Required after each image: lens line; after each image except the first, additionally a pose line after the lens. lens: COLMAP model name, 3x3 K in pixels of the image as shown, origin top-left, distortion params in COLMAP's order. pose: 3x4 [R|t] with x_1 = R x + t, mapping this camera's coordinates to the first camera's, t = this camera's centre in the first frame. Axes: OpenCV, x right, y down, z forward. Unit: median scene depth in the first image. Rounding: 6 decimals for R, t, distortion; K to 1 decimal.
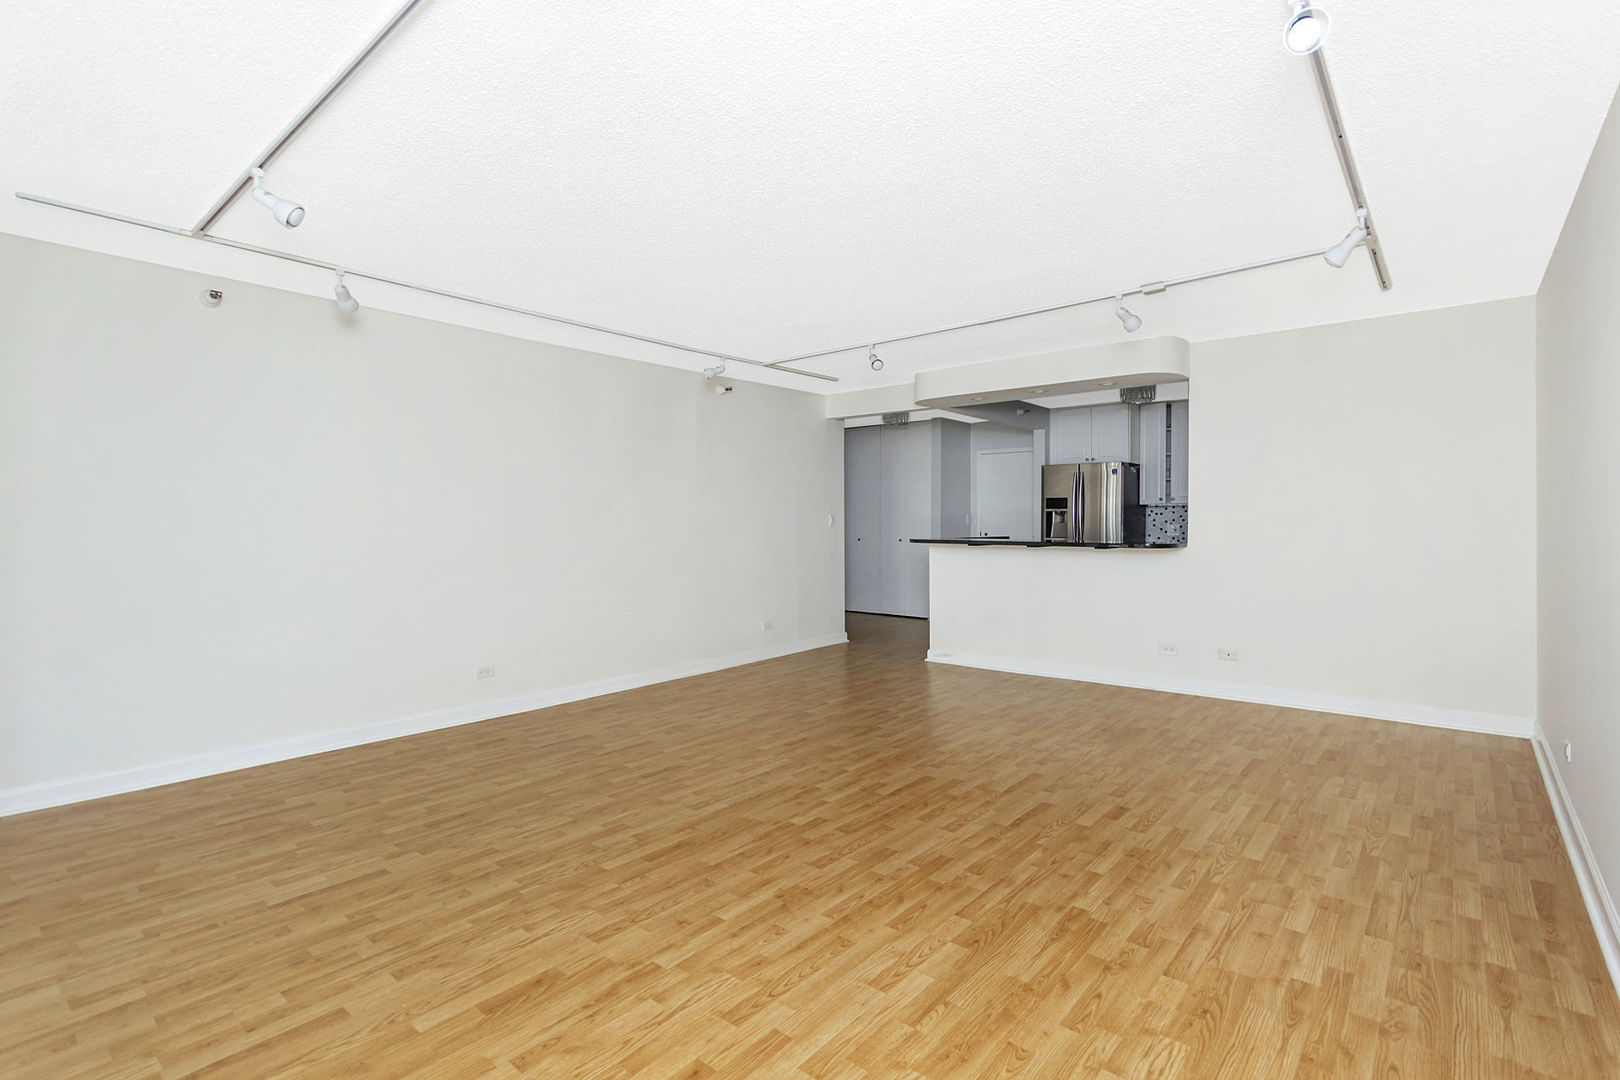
lens RADIAL K [[760.7, 0, 808.6], [0, 760.7, 536.4], [0, 0, 1]] dist [-0.004458, 0.000919]
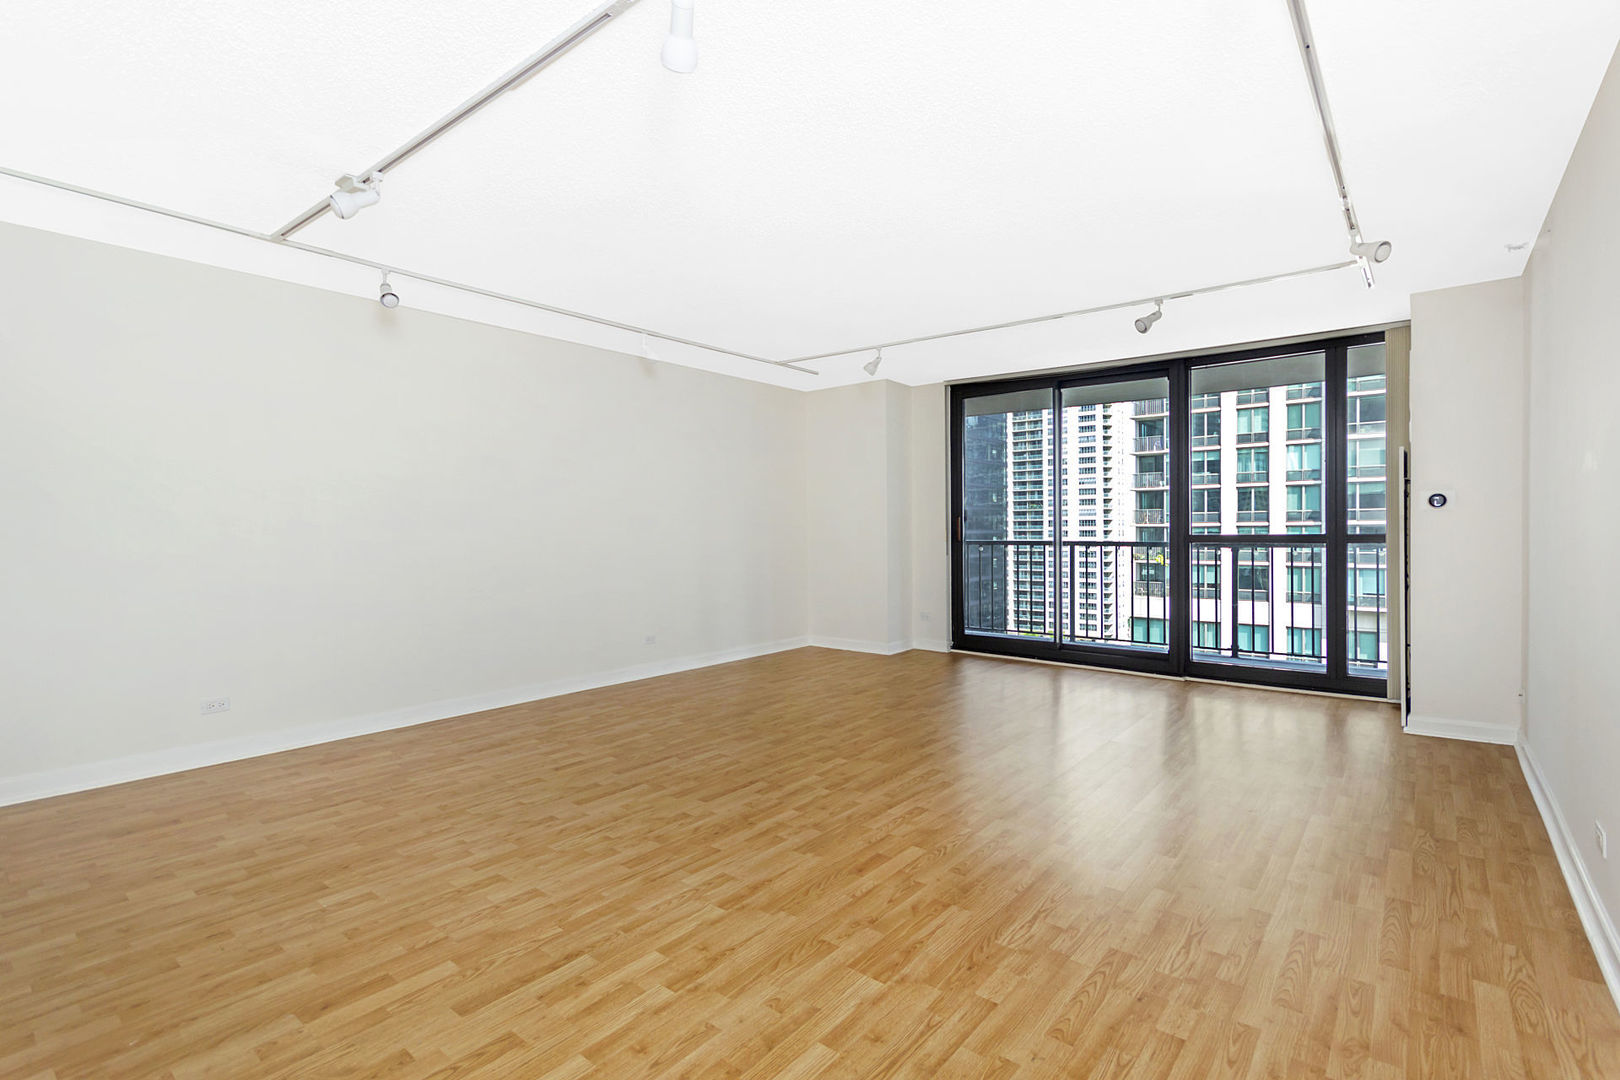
lens RADIAL K [[760.7, 0, 808.4], [0, 760.7, 534.3], [0, 0, 1]] dist [-0.004458, 0.000919]
pose [[-0.999644, 0.007858, -0.025495, 0.058956], [0.007156, 0.999596, 0.027495, -0.019919], [0.025701, 0.027303, -0.999297, 1.974717]]
